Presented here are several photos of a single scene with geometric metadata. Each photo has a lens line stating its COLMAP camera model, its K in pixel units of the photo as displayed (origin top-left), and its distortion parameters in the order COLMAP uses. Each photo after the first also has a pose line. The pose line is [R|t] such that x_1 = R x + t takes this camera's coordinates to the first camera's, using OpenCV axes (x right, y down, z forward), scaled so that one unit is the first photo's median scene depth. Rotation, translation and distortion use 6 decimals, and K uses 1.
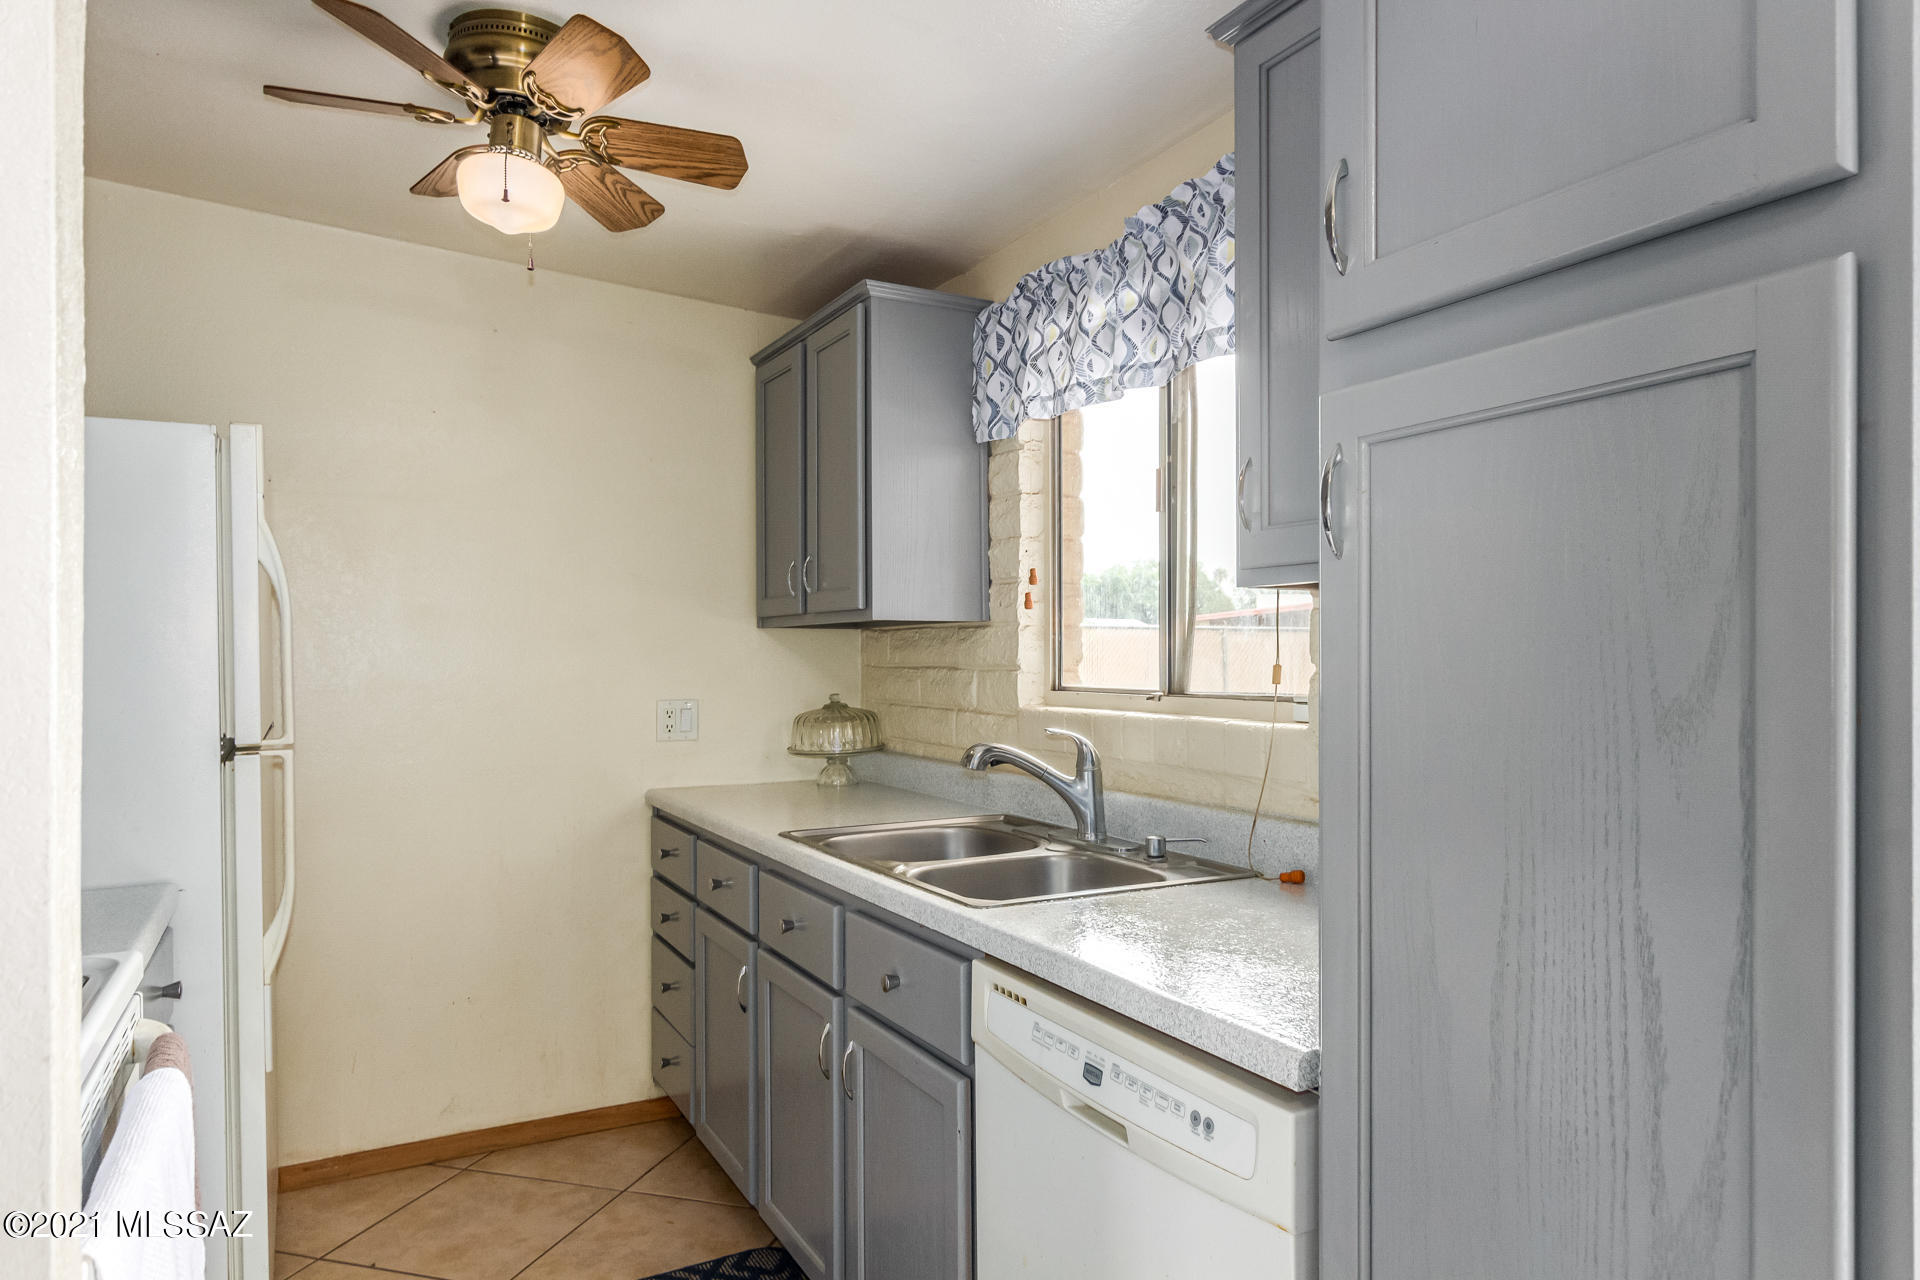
lens RADIAL K [[1169.4, 0, 966.1], [0, 1169.4, 652.8], [0, 0, 1]] dist [0.003585, 0.002113]
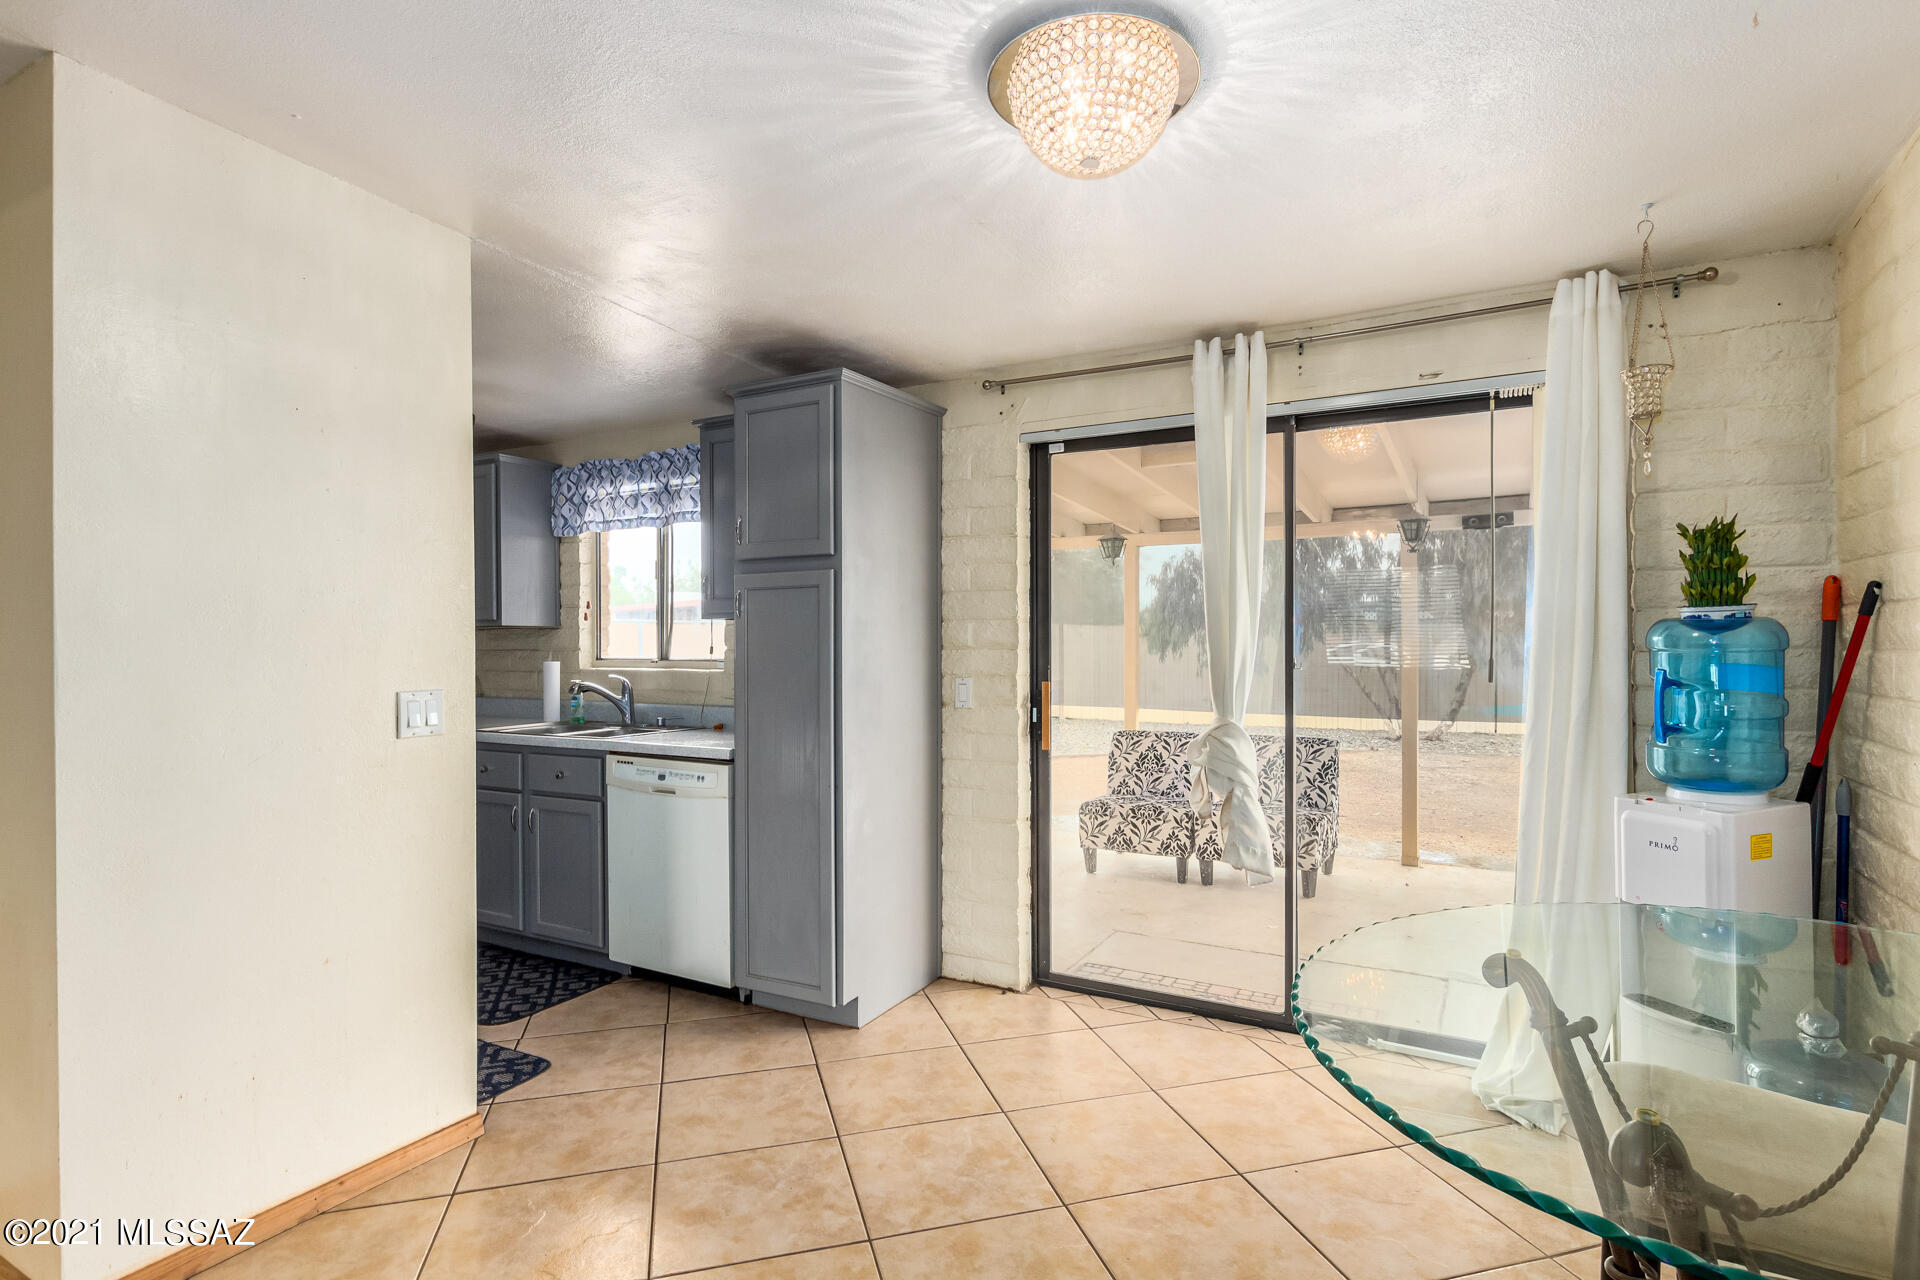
lens RADIAL K [[964.7, 0, 966.0], [0, 964.7, 643.5], [0, 0, 1]] dist [0.000044, -0.000824]
pose [[0.847731, -0.003279, 0.530416, -0.301625], [0.000178, 0.999983, 0.005897, -0.007464], [-0.530426, -0.004905, 0.847717, -0.857965]]
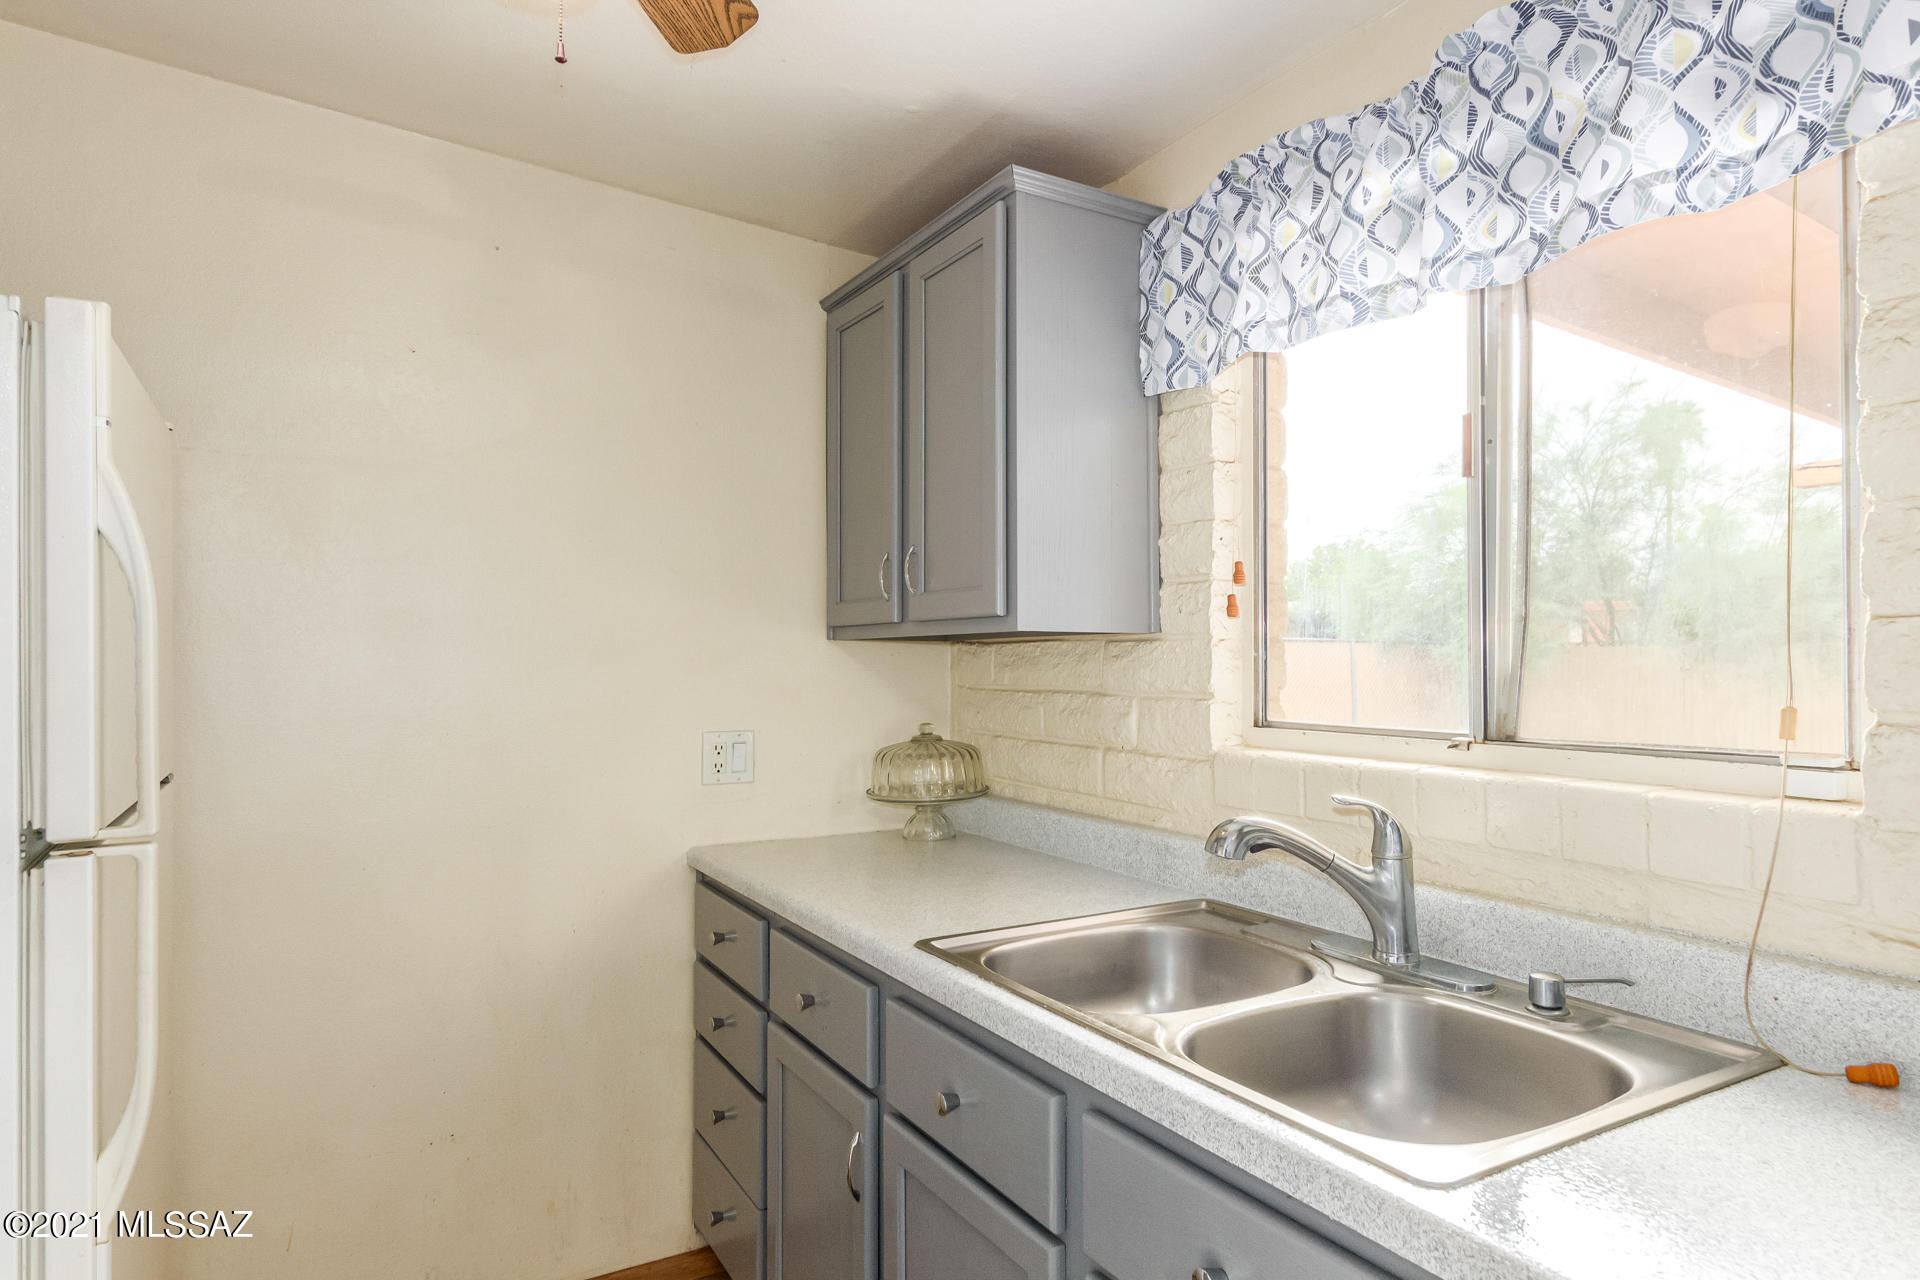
lens RADIAL K [[1088.0, 0, 965.7], [0, 1088.0, 643.9], [0, 0, 1]] dist [0.011103, -0.000076]
pose [[0.999545, 0.003497, 0.029964, -0.143273], [-0.003046, 0.999882, -0.015089, -0.010314], [-0.030013, 0.014990, 0.999437, 0.345635]]
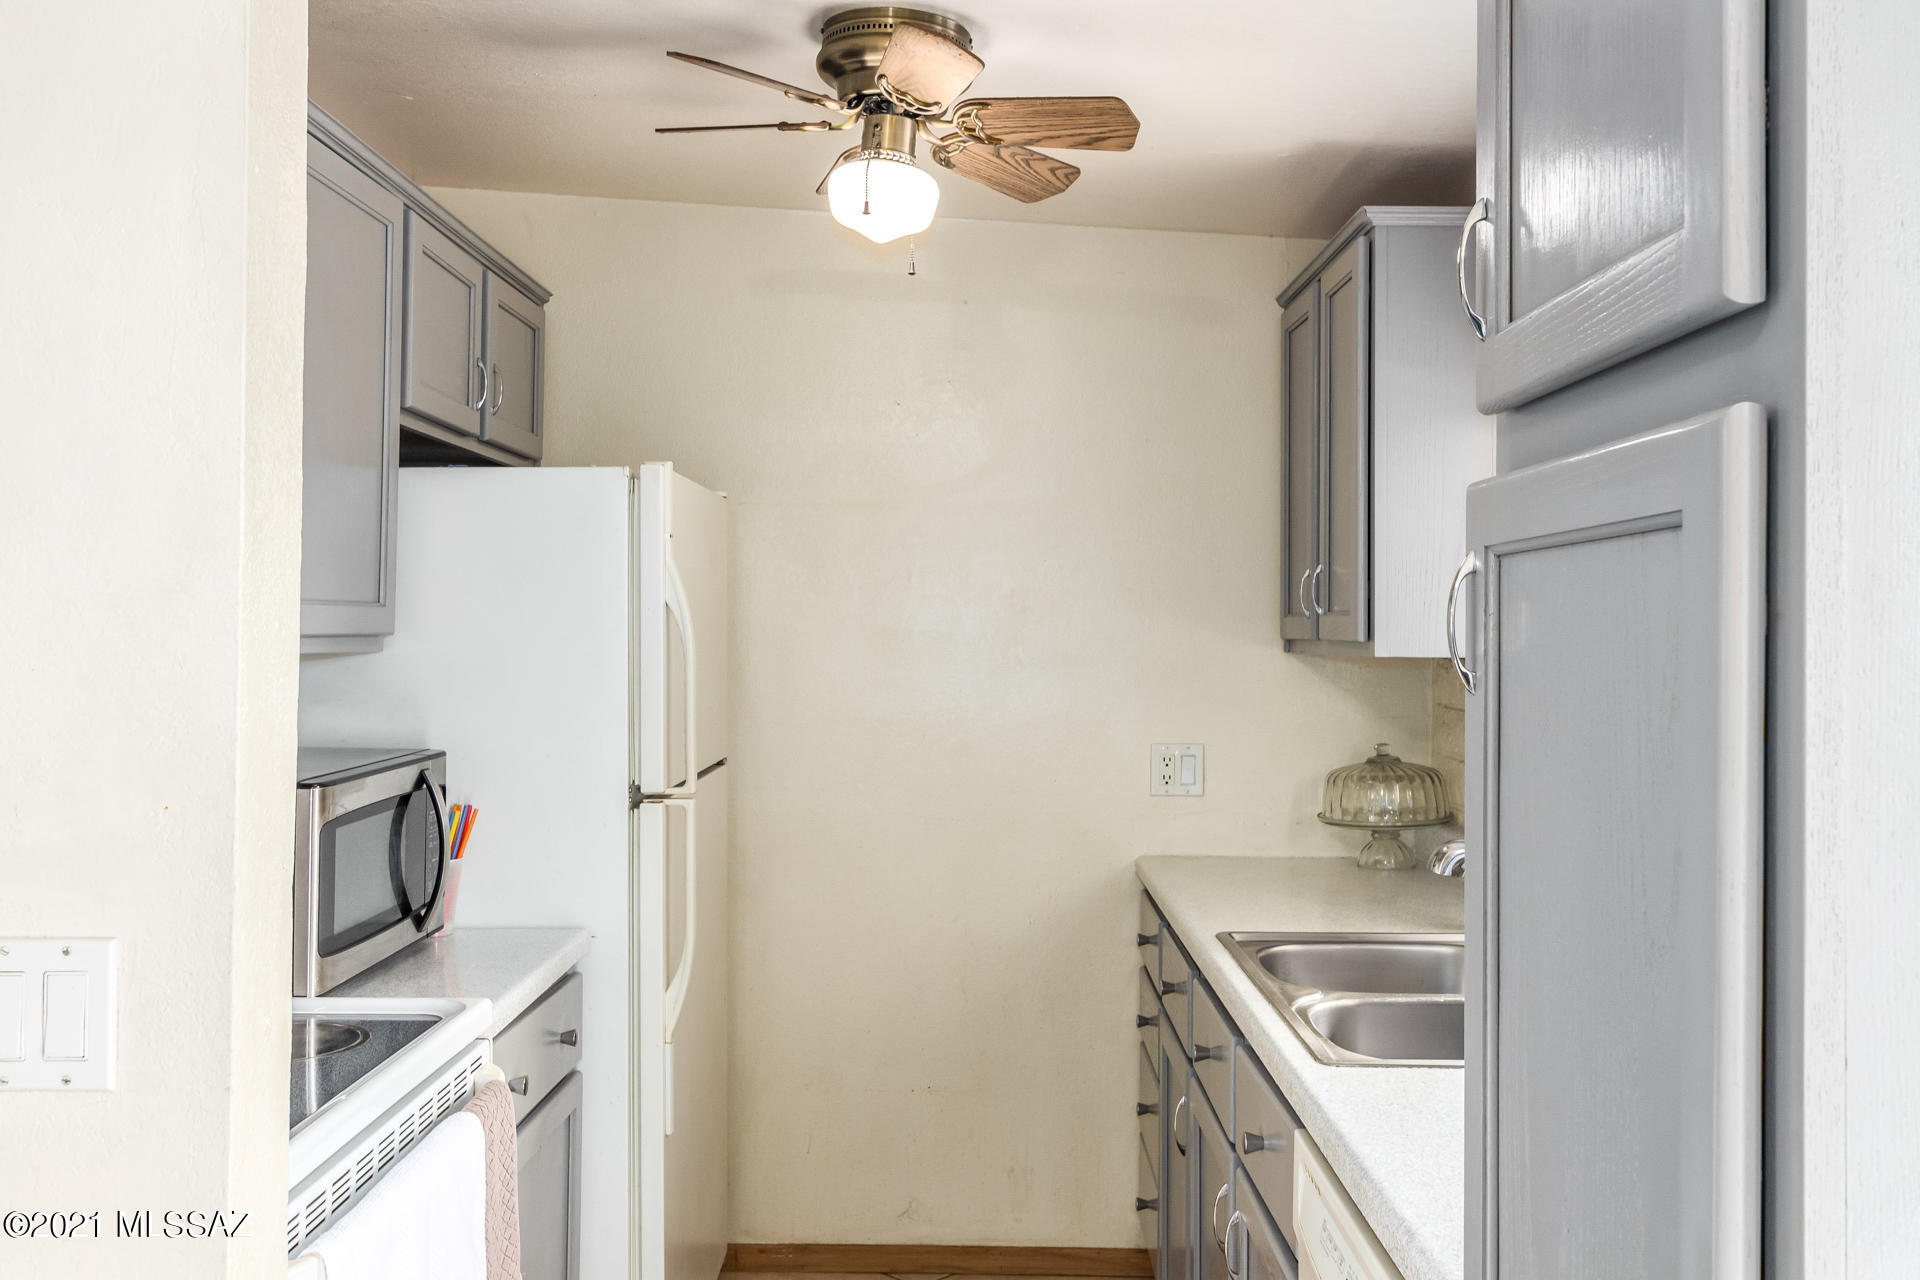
lens RADIAL K [[1682.1, 0, 962.6], [0, 1682.1, 595.6], [0, 0, 1]] dist [-0.000139, -0.000526]
pose [[0.872665, -0.000430, -0.488320, 0.232526], [-0.008968, 0.999817, -0.016907, -0.050569], [0.488238, 0.019133, 0.872501, -0.074070]]
